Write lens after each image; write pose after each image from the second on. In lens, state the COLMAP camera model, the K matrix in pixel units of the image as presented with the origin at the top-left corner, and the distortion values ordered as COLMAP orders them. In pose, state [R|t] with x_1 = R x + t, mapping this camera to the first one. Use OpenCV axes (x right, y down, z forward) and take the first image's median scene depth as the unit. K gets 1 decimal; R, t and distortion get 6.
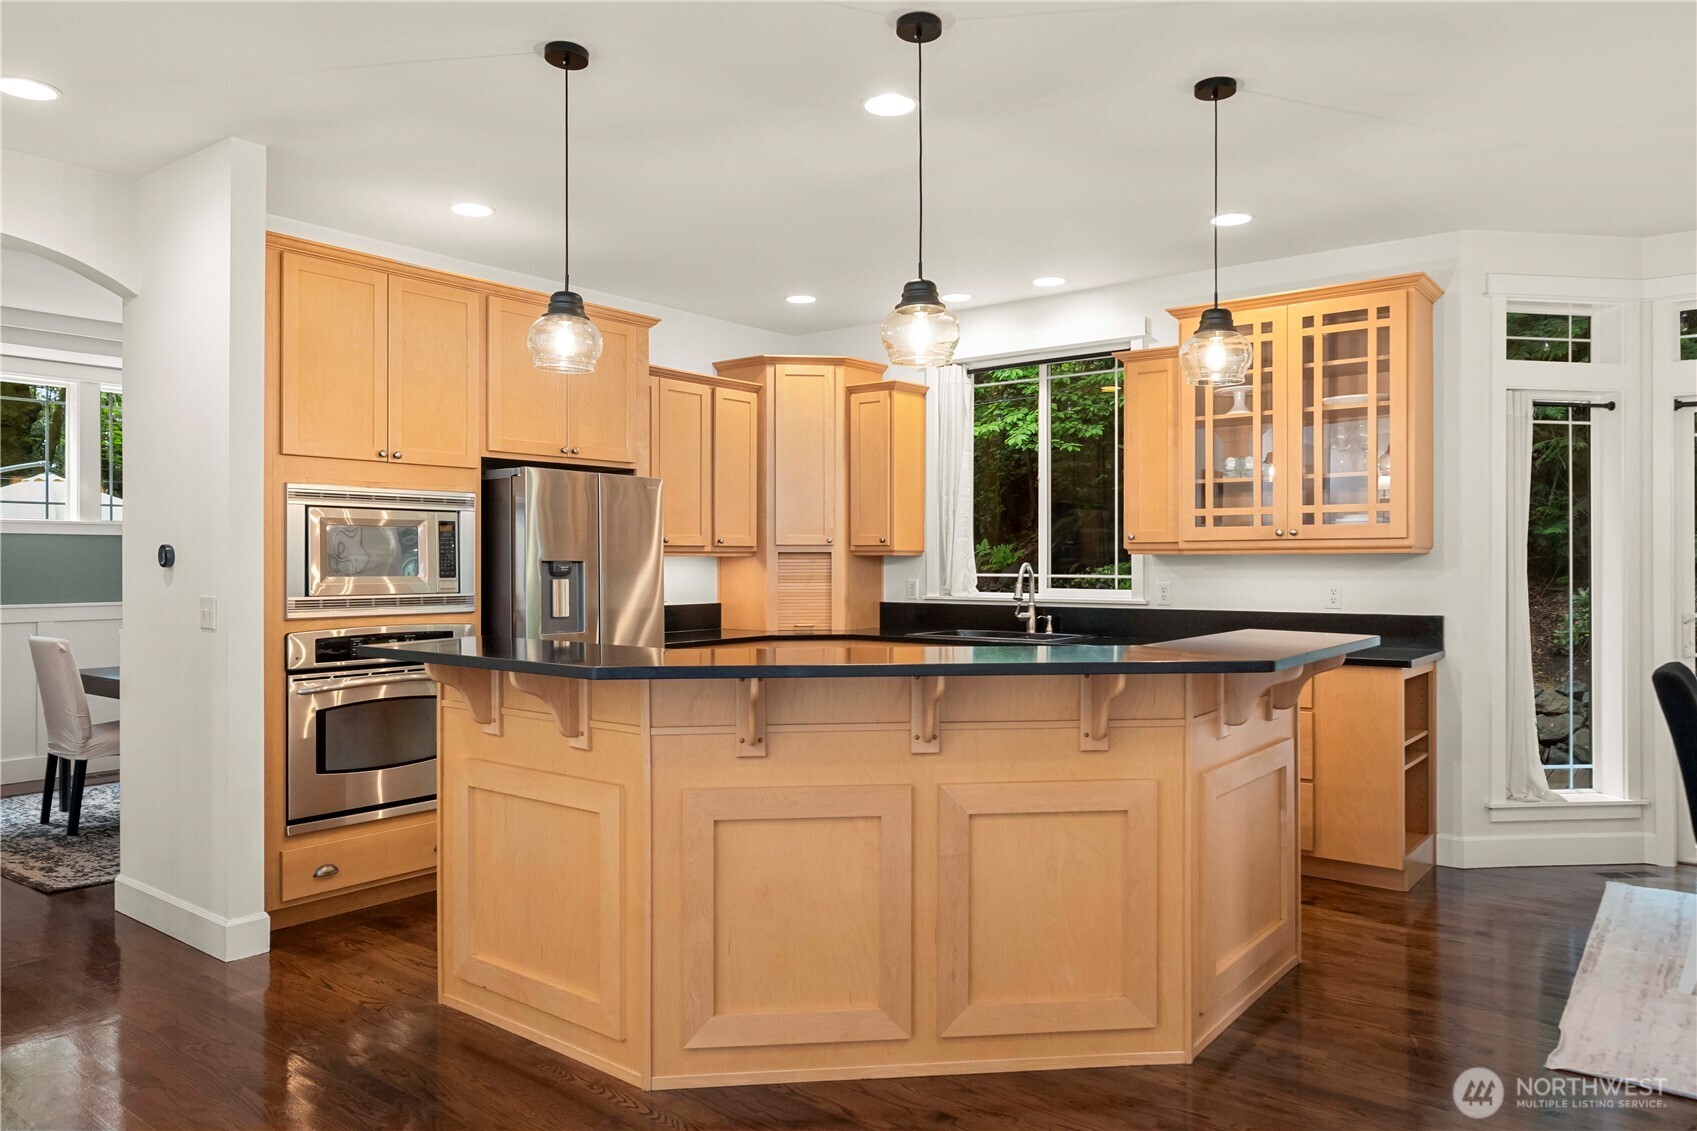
lens RADIAL K [[1137.4, 0, 842.4], [0, 1137.4, 559.1], [0, 0, 1]] dist [0.004129, 0.002812]
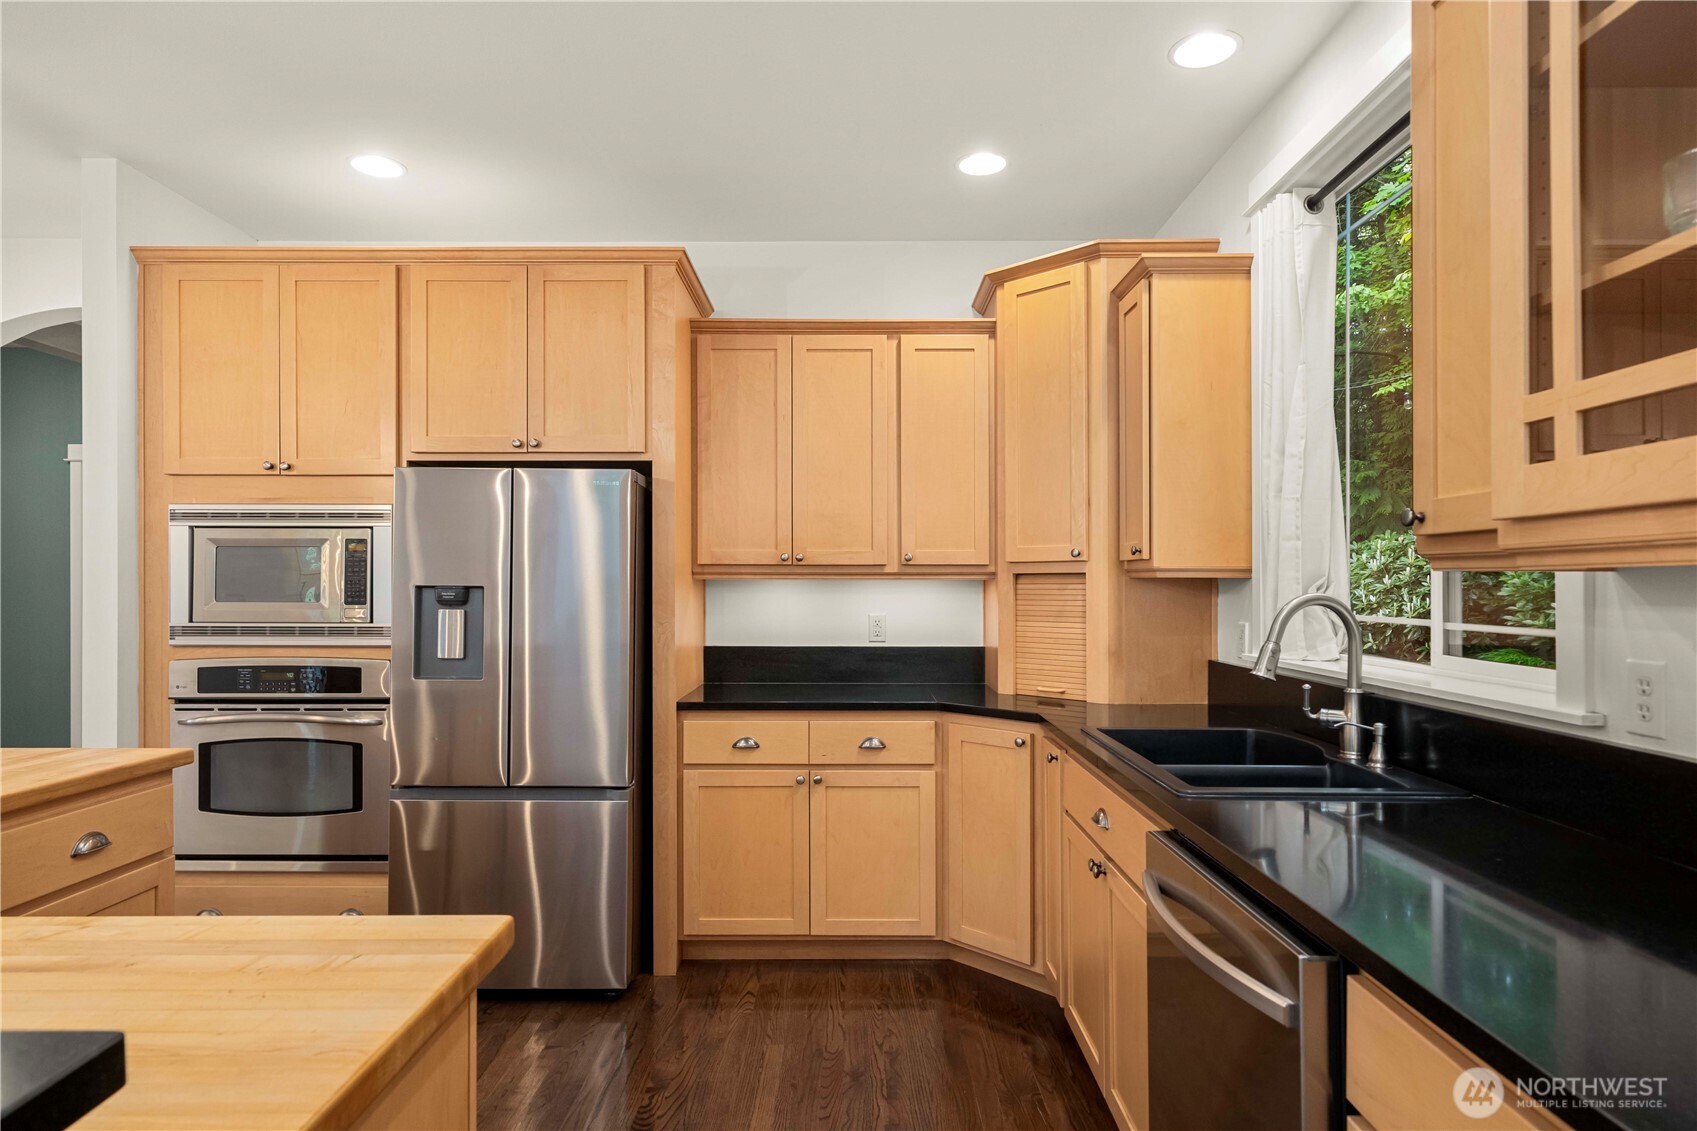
lens RADIAL K [[952.1, 0, 854.6], [0, 952.1, 571.7], [0, 0, 1]] dist [-0.005352, -0.001165]
pose [[0.615597, -0.008329, -0.788017, 0.427367], [-0.001224, 0.999933, -0.011525, -0.000798], [0.788060, 0.008060, 0.615546, 0.820171]]
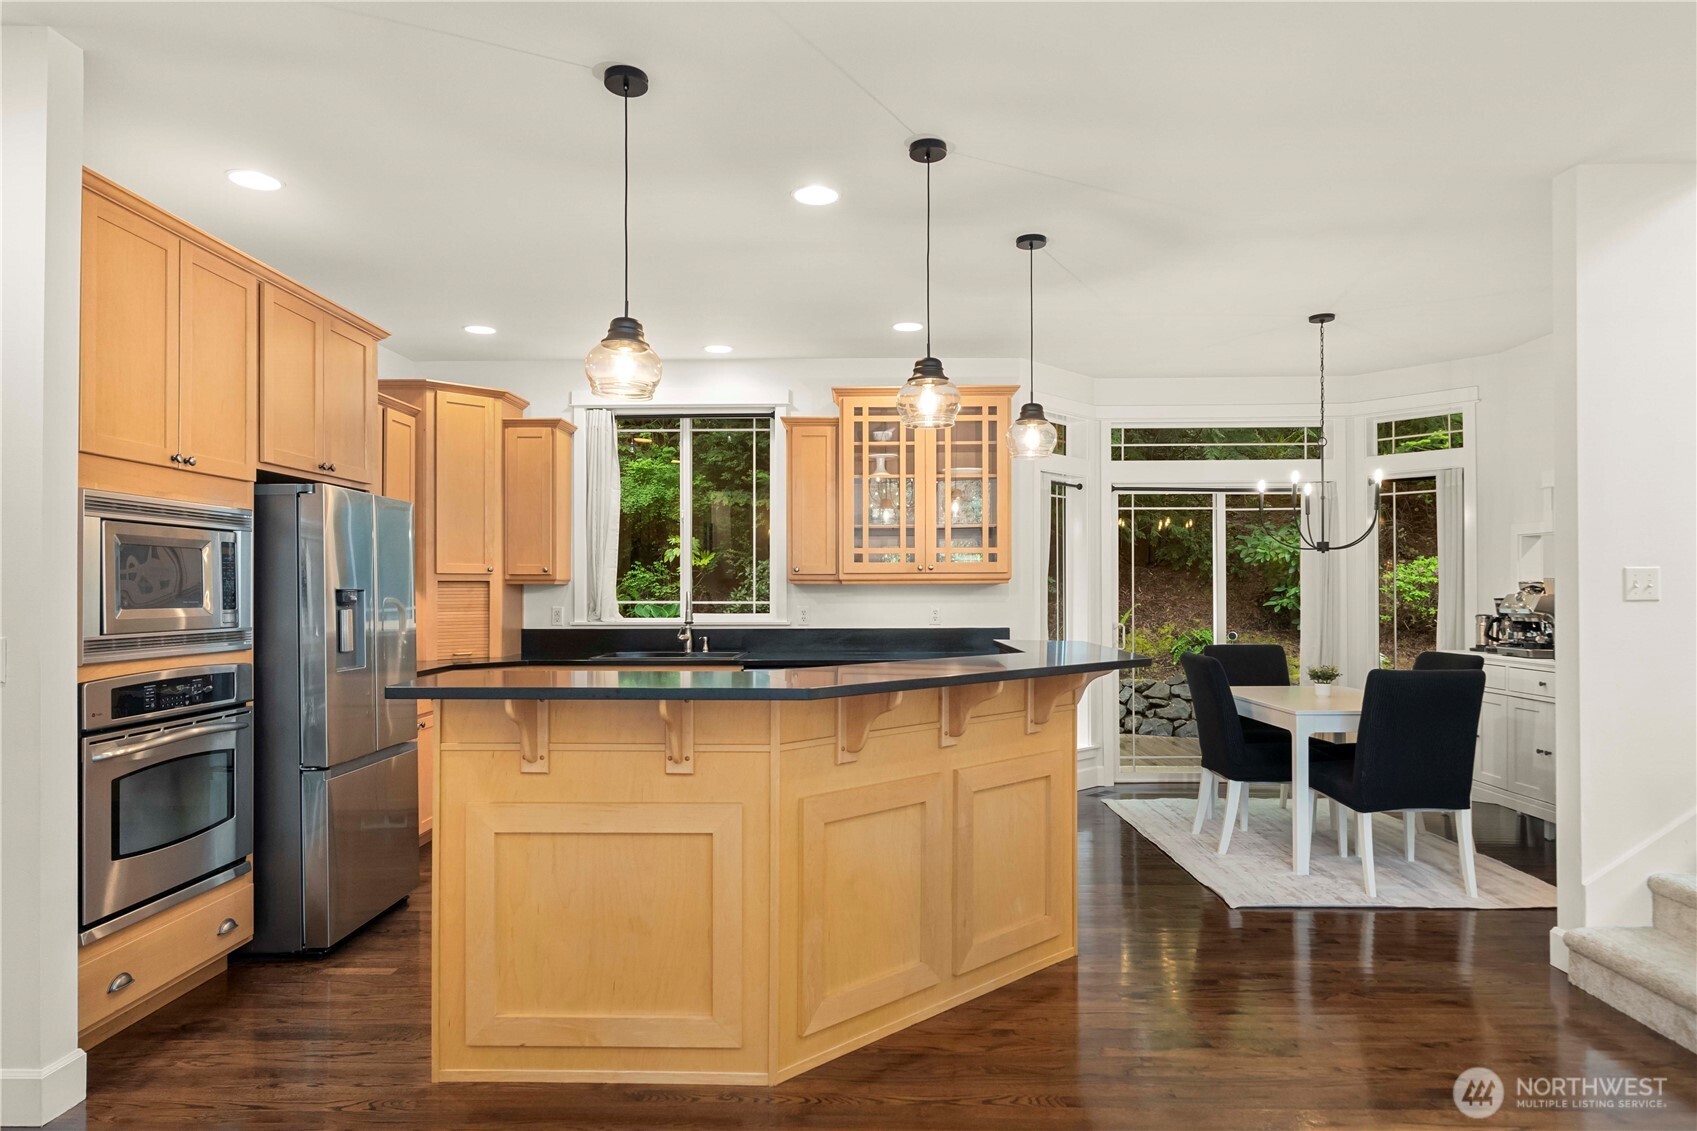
lens RADIAL K [[1016.7, 0, 837.9], [0, 1016.7, 583.0], [0, 0, 1]] dist [0.006372, -0.005694]
pose [[0.801226, 0.003138, 0.598353, -0.418121], [0.000380, 0.999983, -0.005752, 0.001229], [-0.598361, 0.004836, 0.801212, 0.119878]]
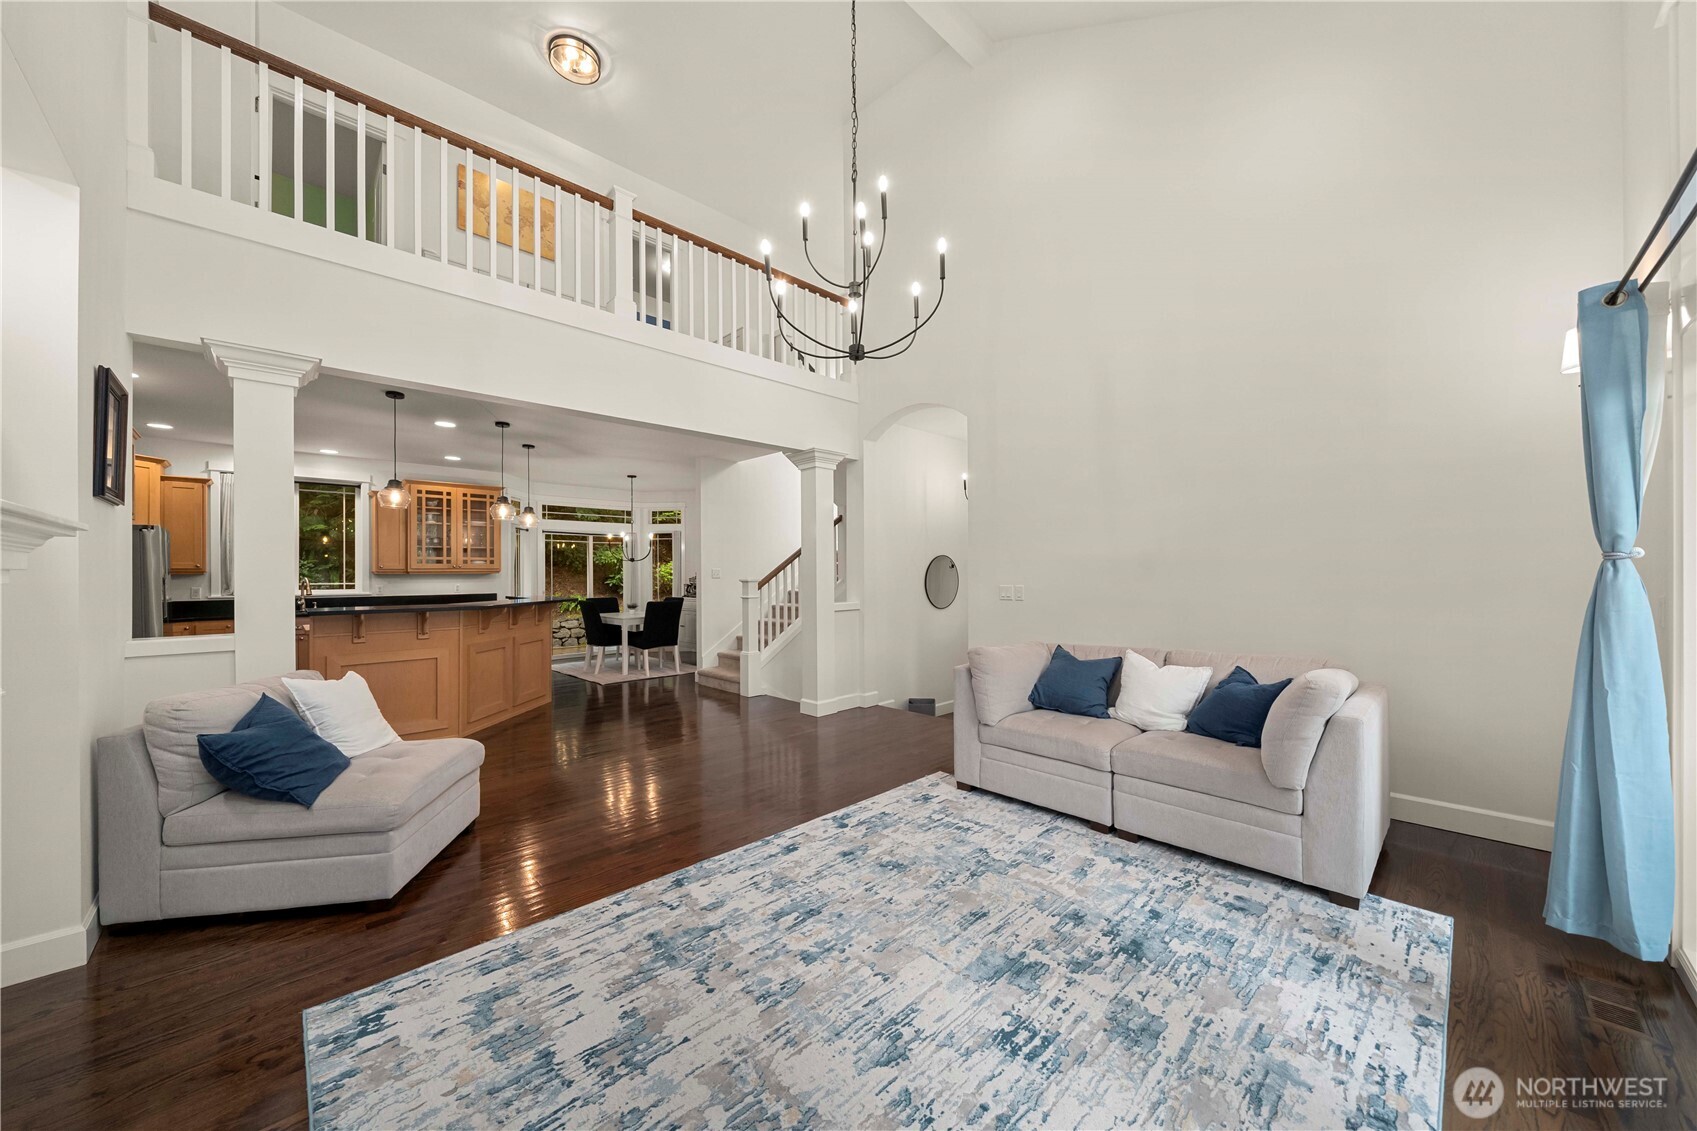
lens RADIAL K [[592.9, 0, 862.9], [0, 592.9, 574.1], [0, 0, 1]] dist [-0.007739, 0.000611]
pose [[0.109987, 0.000475, 0.993933, -1.043057], [0.003360, 0.999994, -0.000850, 0.001674], [-0.993927, 0.003433, 0.109985, -0.202883]]
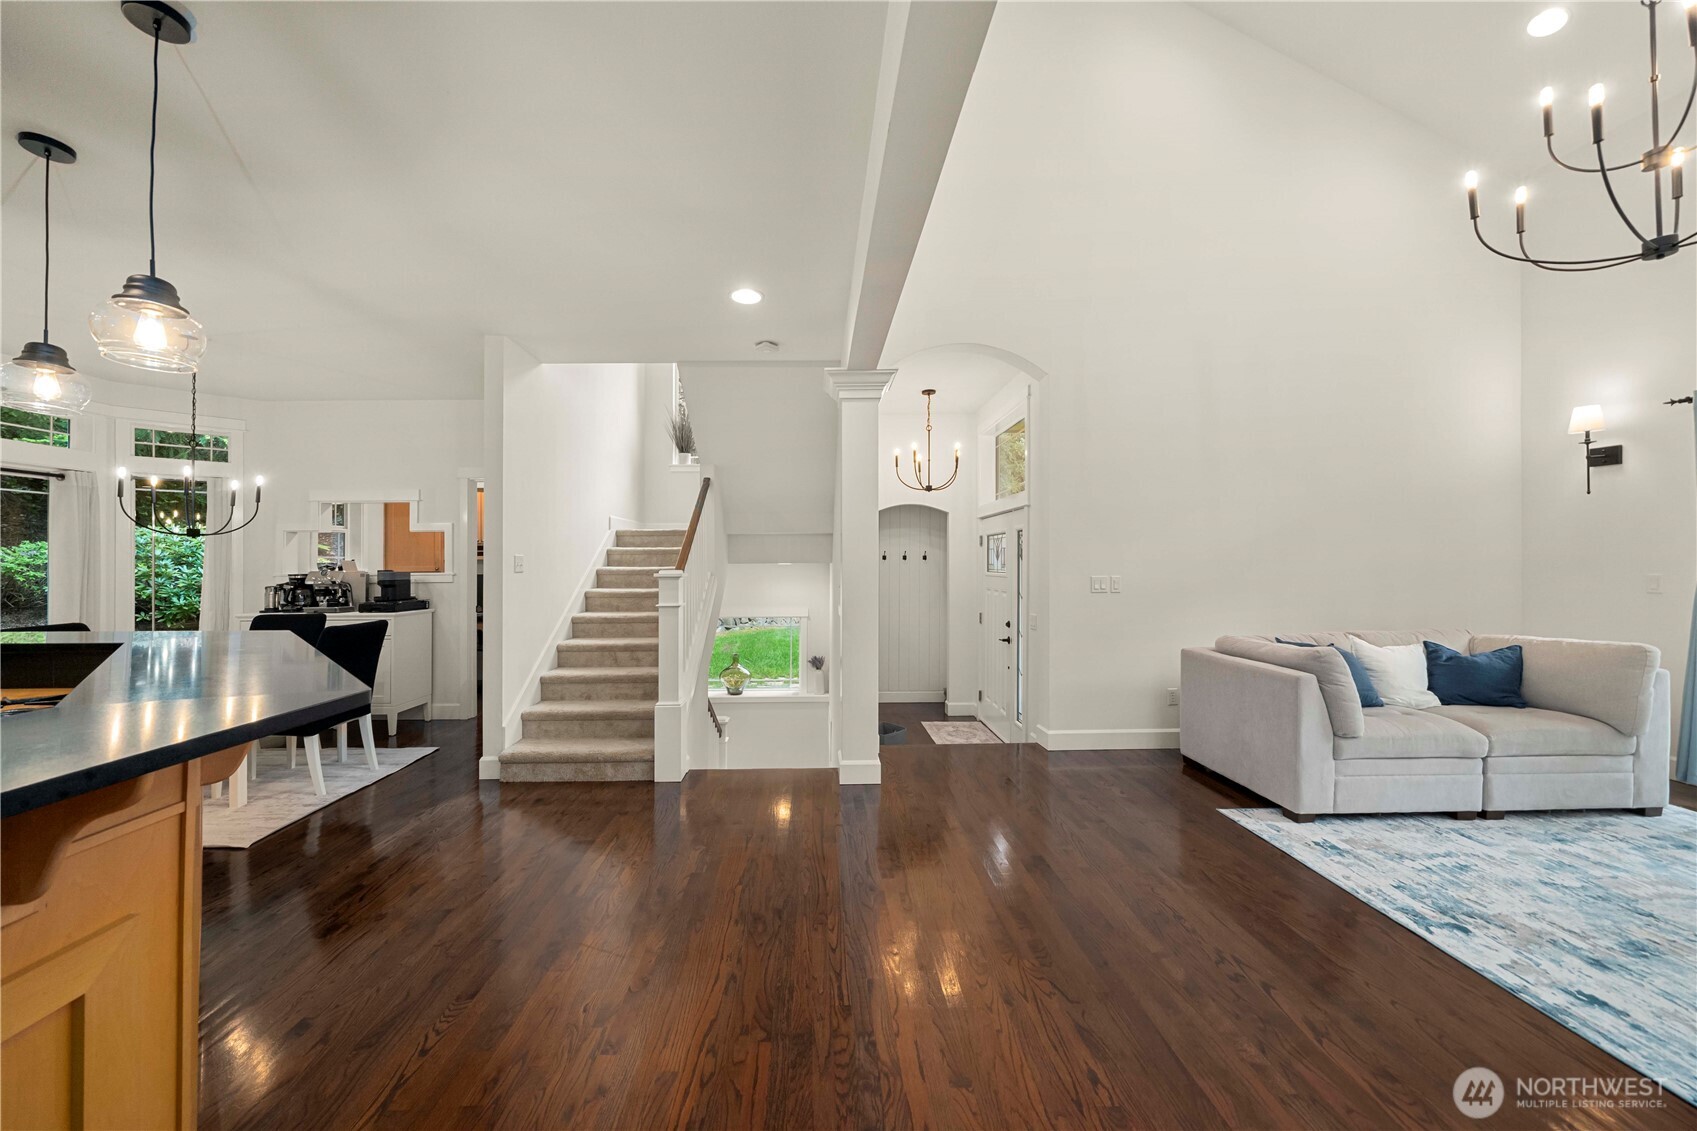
lens RADIAL K [[592.9, 0, 827.7], [0, 592.9, 563.6], [0, 0, 1]] dist [-0.007739, 0.000611]
pose [[-0.630956, 0.004805, 0.775804, -0.430842], [0.006319, 0.999979, -0.001054, 0.000820], [-0.775793, 0.004237, -0.630973, 0.552006]]
